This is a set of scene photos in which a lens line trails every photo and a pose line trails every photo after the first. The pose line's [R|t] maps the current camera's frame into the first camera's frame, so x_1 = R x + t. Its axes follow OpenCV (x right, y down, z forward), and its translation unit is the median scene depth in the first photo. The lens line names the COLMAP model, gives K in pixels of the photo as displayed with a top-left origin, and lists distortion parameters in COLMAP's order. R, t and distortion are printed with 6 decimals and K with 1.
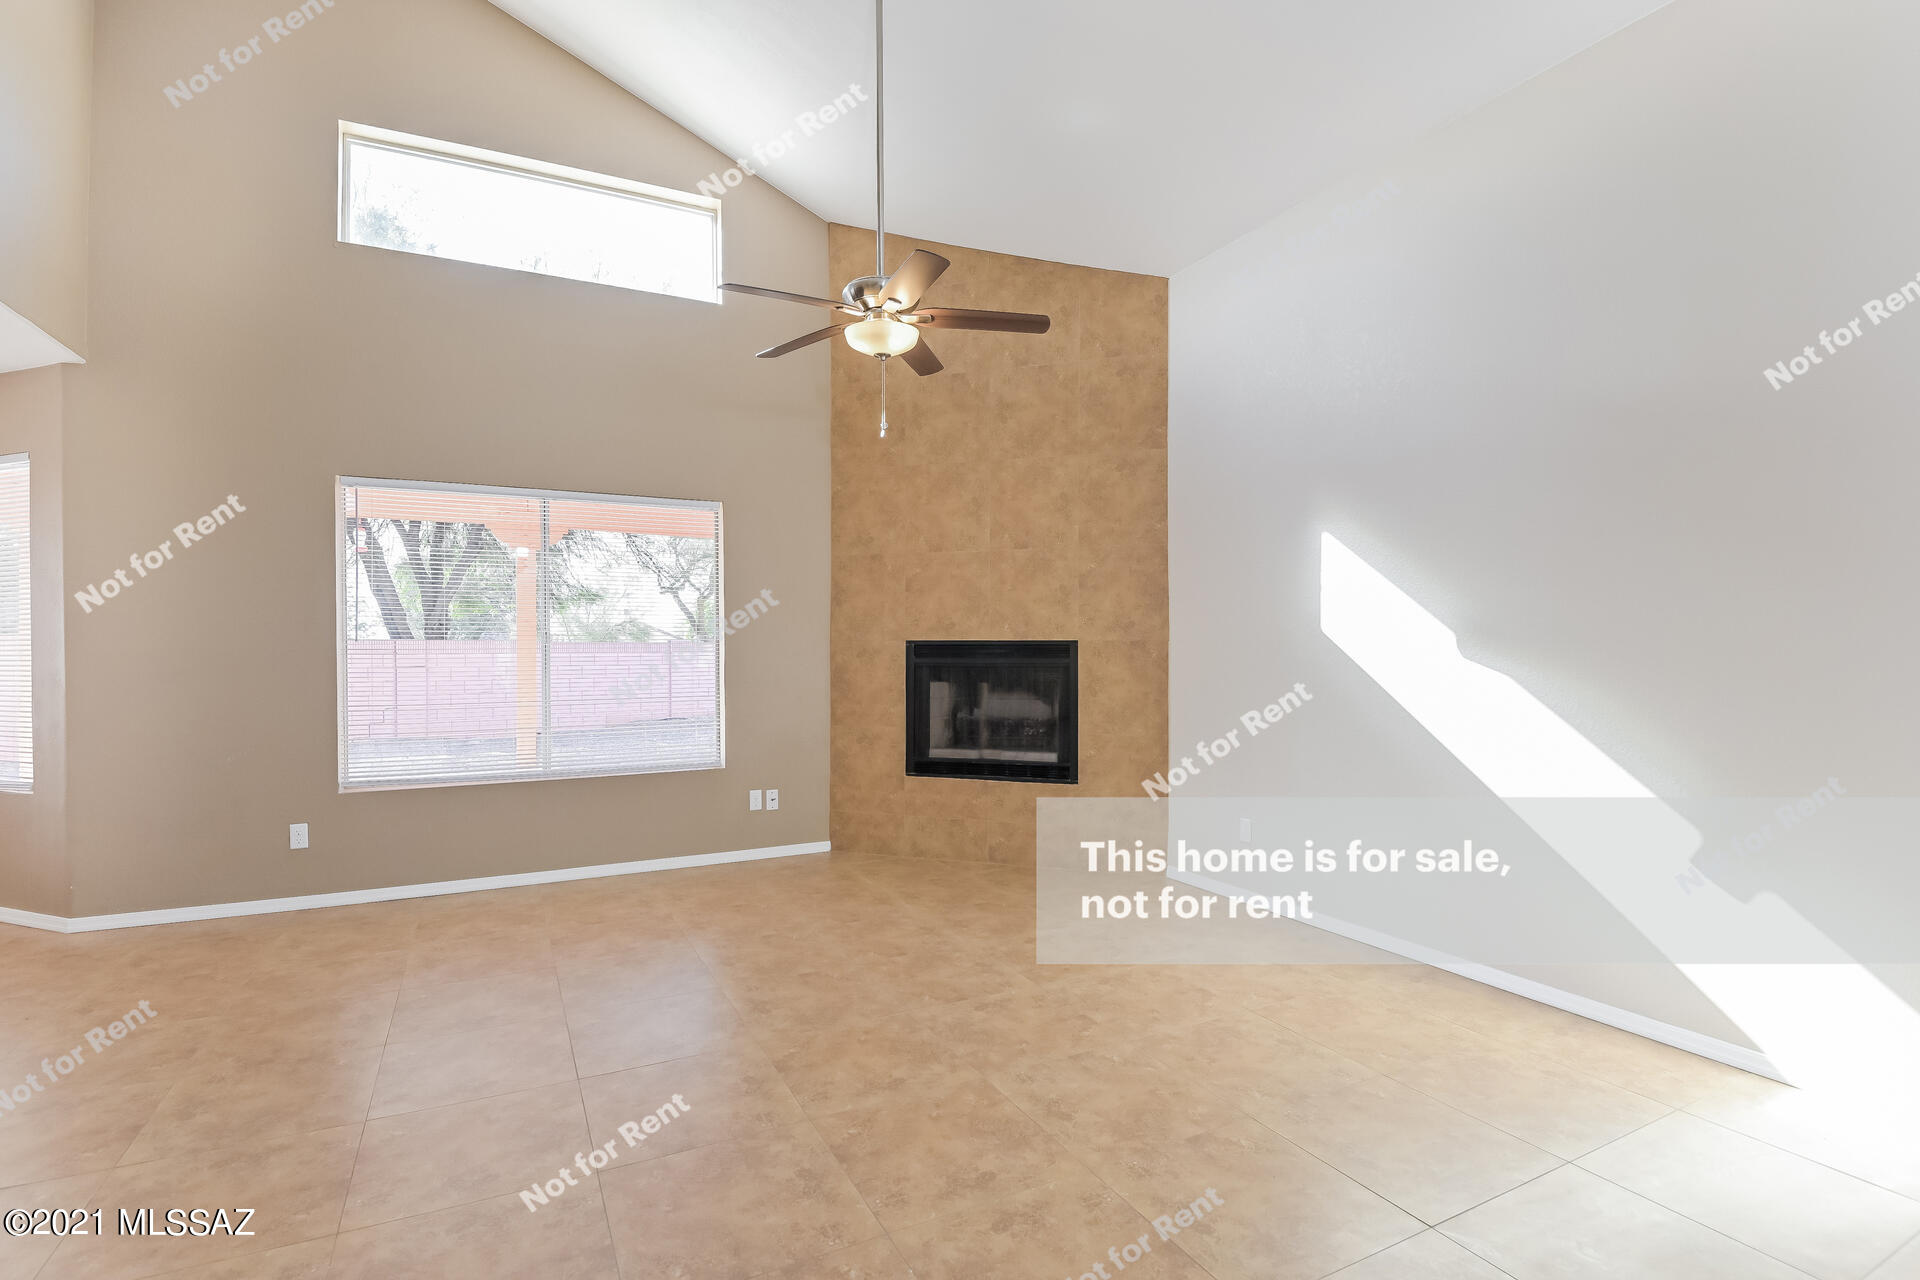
lens RADIAL K [[911.9, 0, 958.1], [0, 911.9, 643.4], [0, 0, 1]] dist [-0.012362, -0.000908]
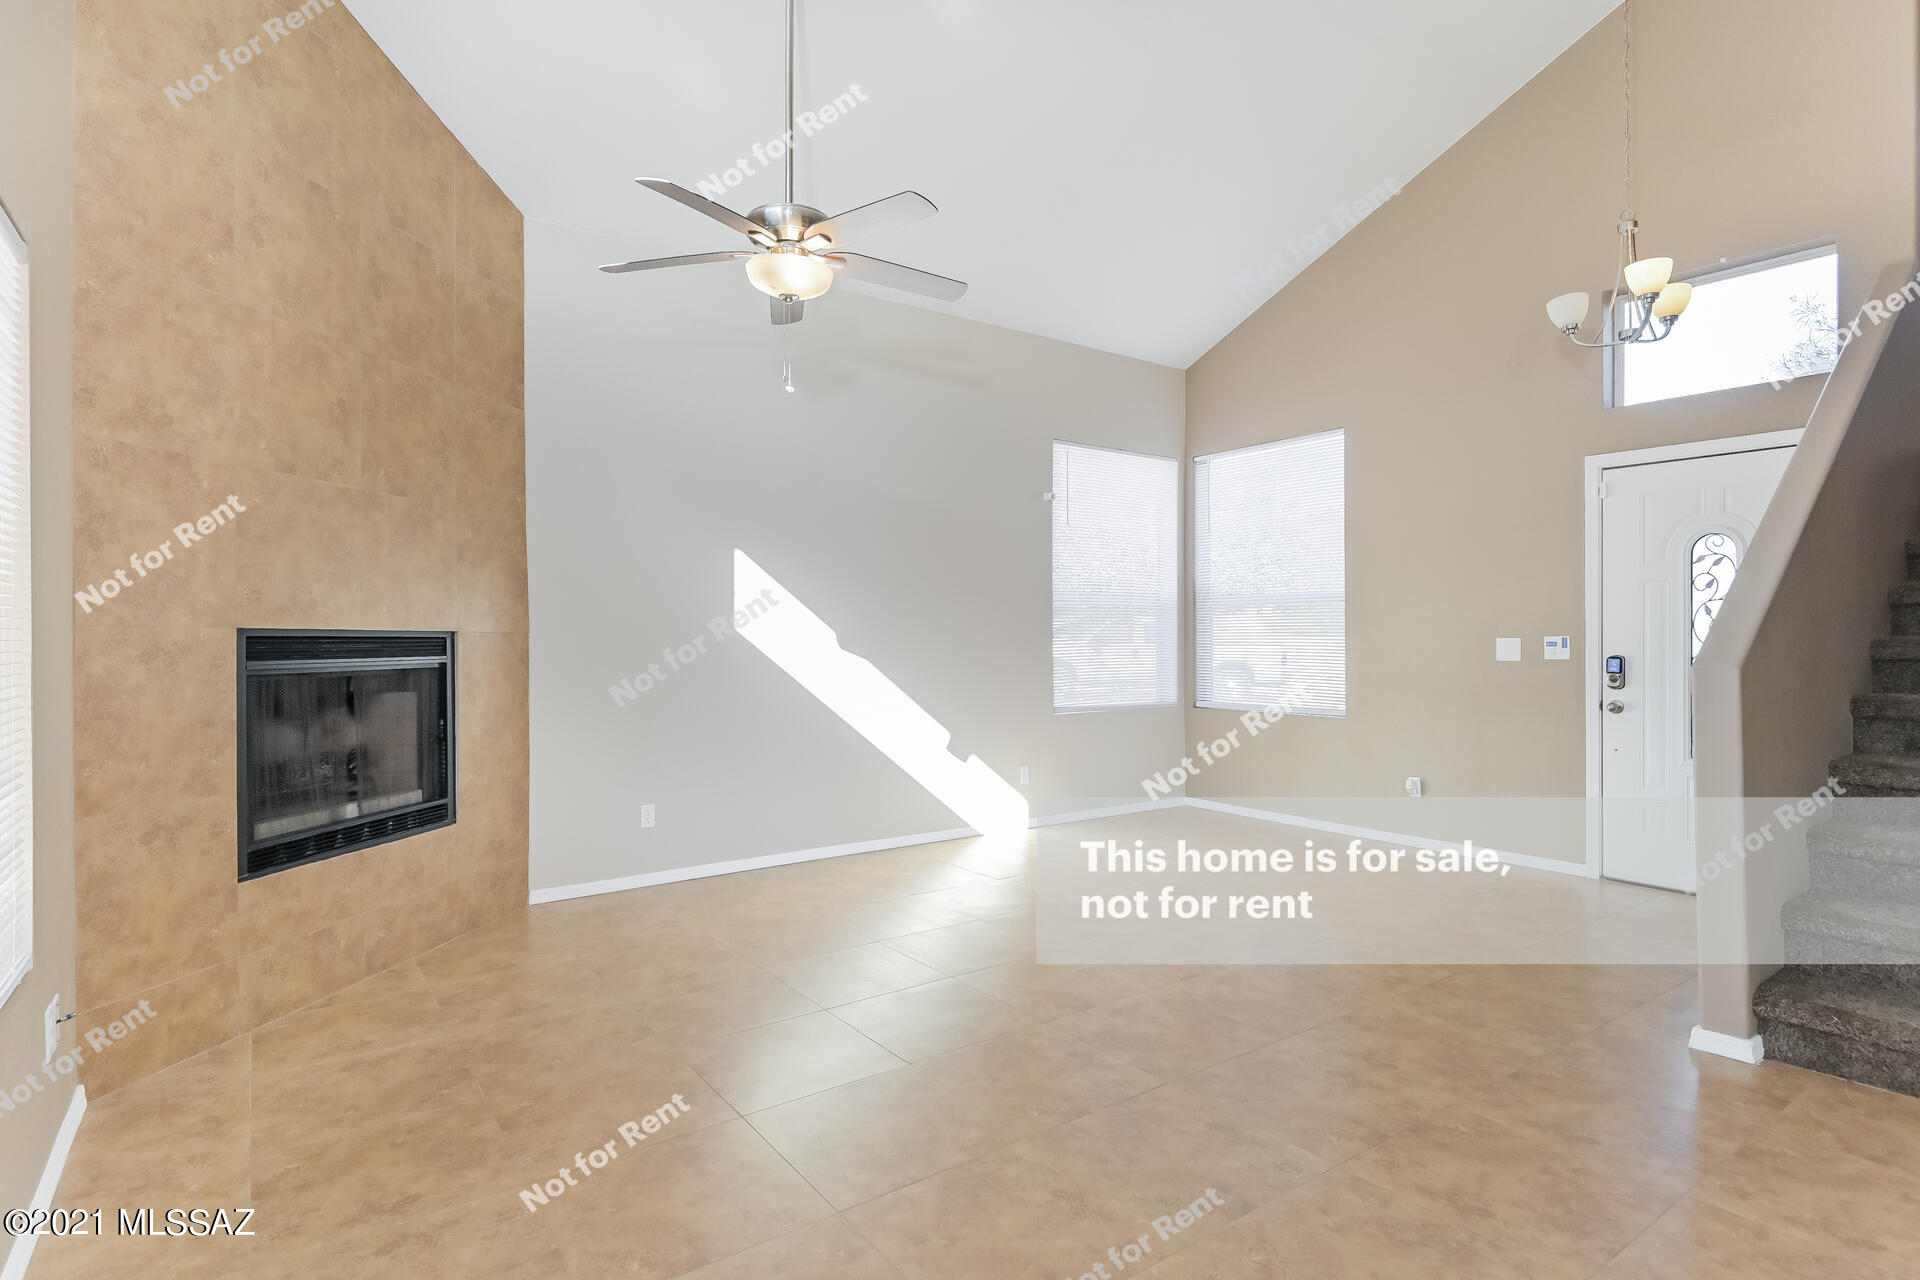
lens RADIAL K [[976.9, 0, 957.1], [0, 976.9, 643.4], [0, 0, 1]] dist [0.027728, 0.000047]
pose [[-0.155735, -0.001827, 0.987797, -0.723924], [-0.003714, 0.999992, 0.001264, 0.003302], [-0.987792, -0.003472, -0.155741, 0.706183]]
